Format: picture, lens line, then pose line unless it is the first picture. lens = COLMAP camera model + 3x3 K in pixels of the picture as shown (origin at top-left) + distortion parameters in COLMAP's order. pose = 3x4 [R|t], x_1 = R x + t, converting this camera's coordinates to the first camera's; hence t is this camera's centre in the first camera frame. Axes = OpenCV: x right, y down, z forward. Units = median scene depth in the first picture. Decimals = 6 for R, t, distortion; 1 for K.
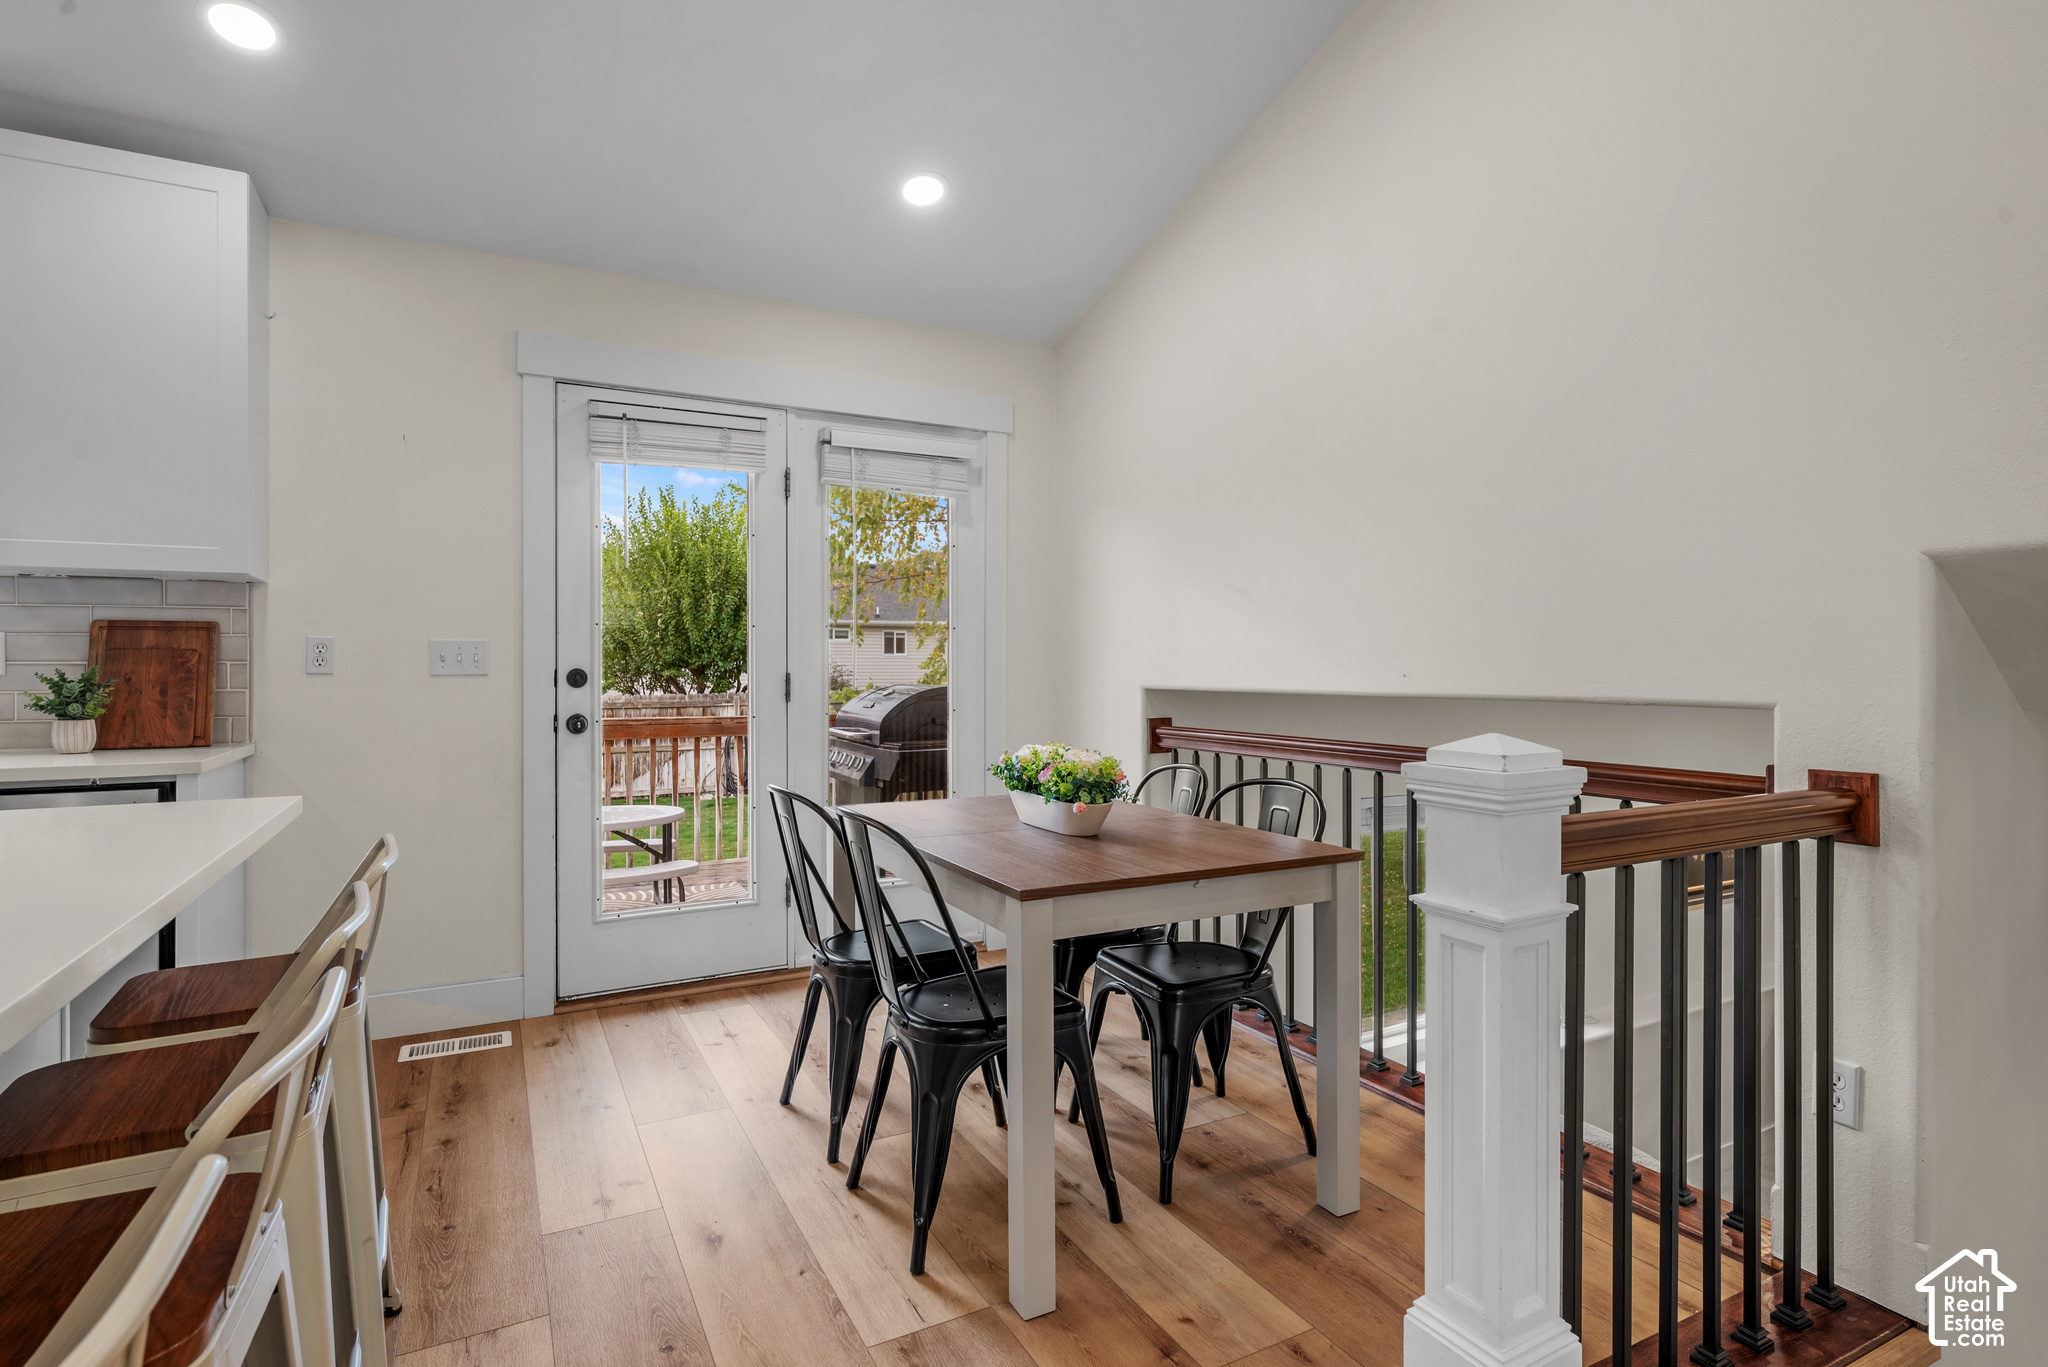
lens RADIAL K [[1022.5, 0, 1032.9], [0, 1022.5, 674.3], [0, 0, 1]] dist [-0.005940, -0.000799]
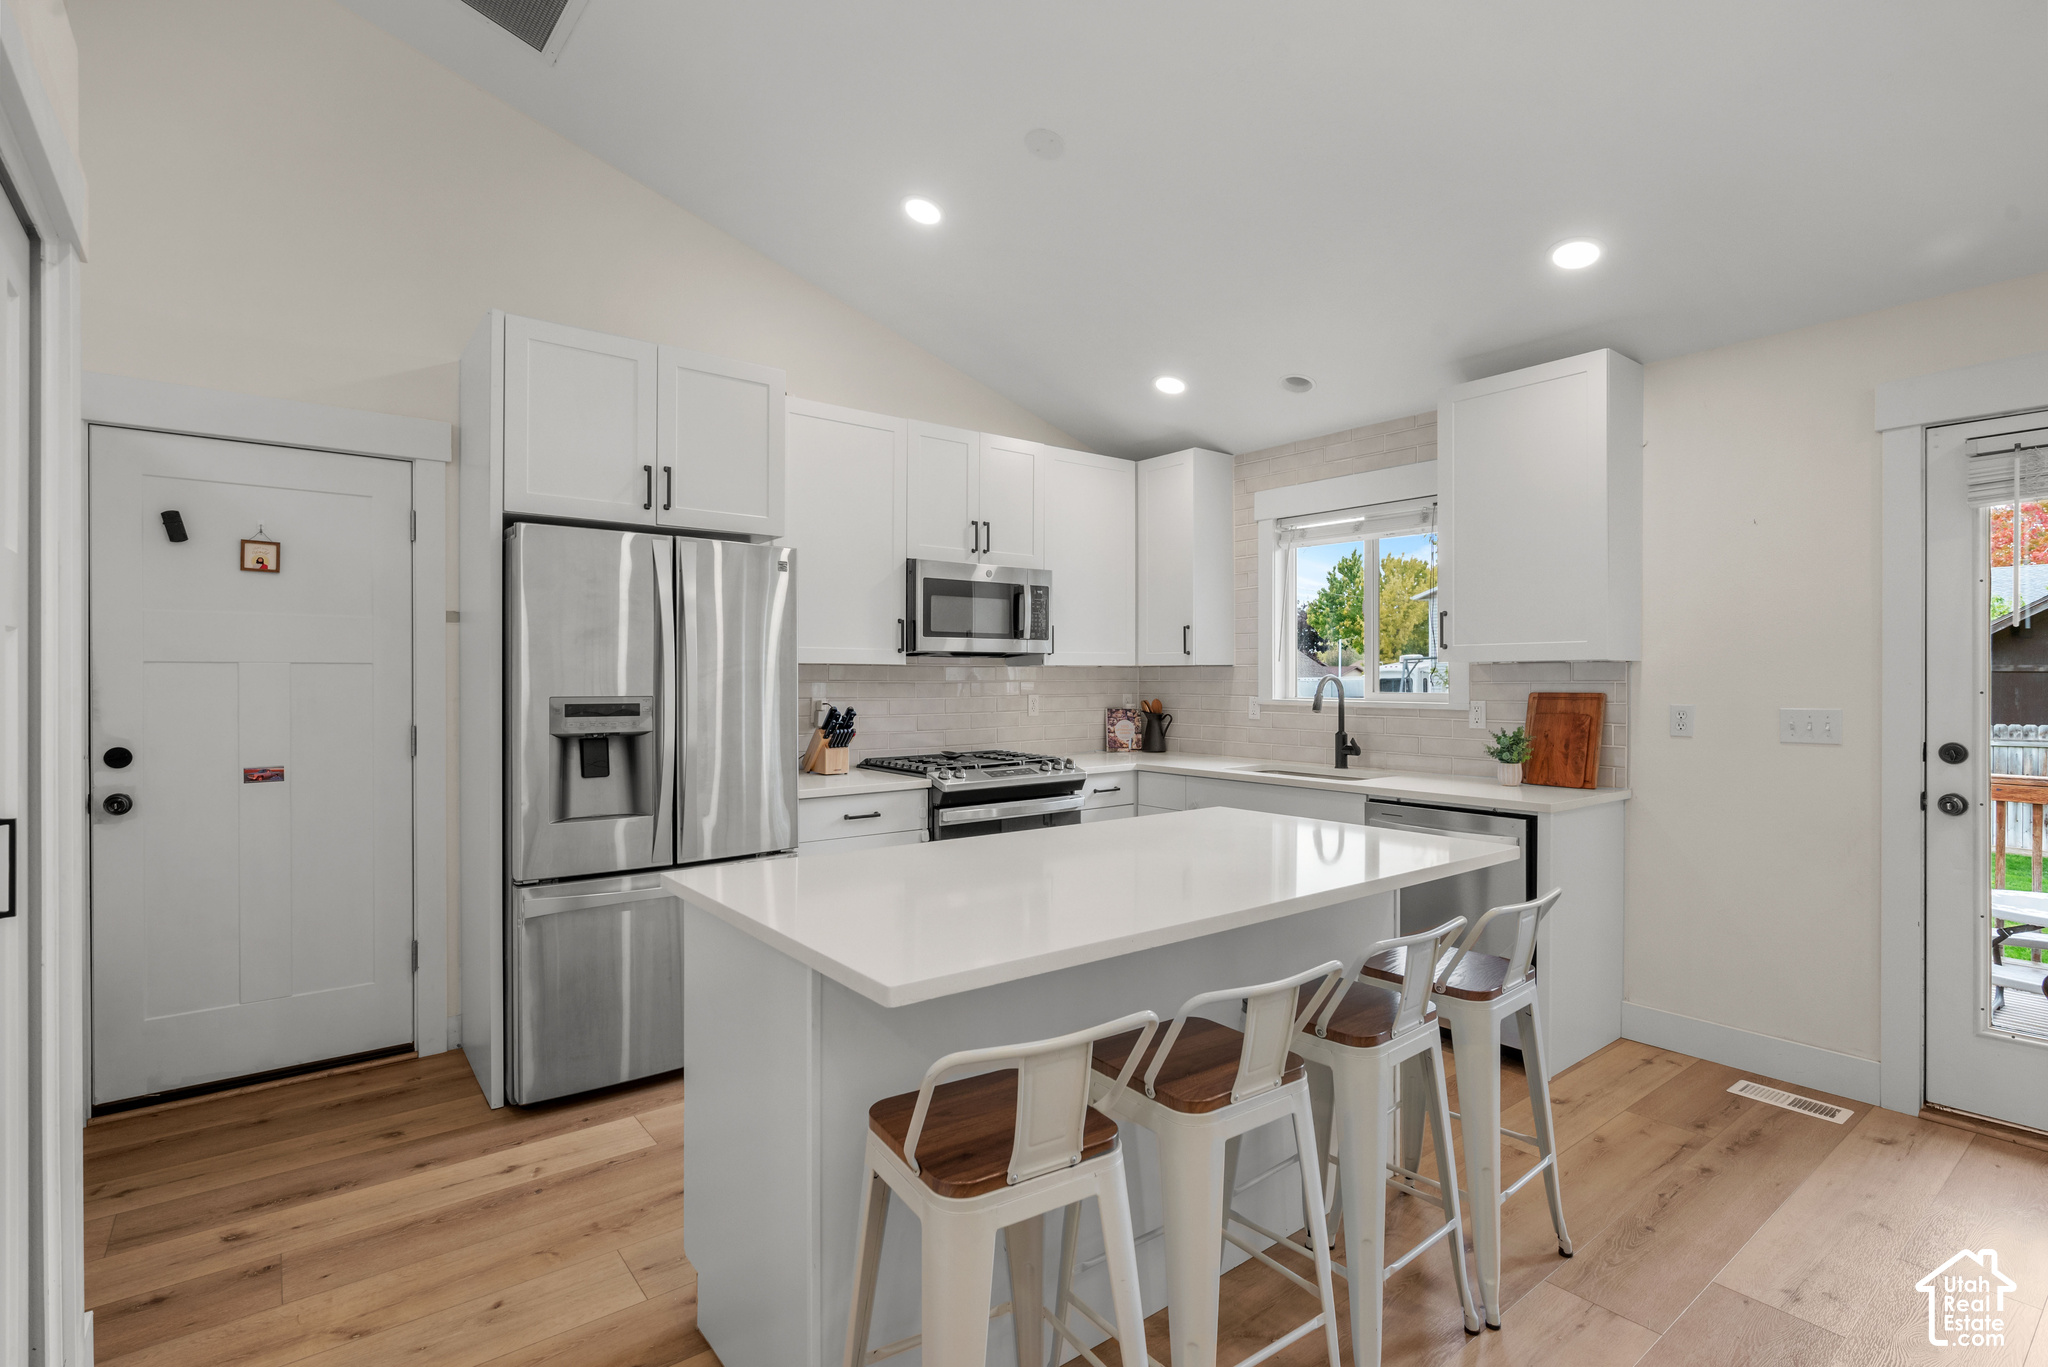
lens RADIAL K [[1022.5, 0, 1034.2], [0, 1022.5, 677.5], [0, 0, 1]] dist [-0.005940, -0.000799]
pose [[0.154207, 0.010688, -0.987981, 0.361970], [-0.004423, 0.999939, 0.010127, -0.080277], [0.988029, 0.002808, 0.154245, 0.082772]]
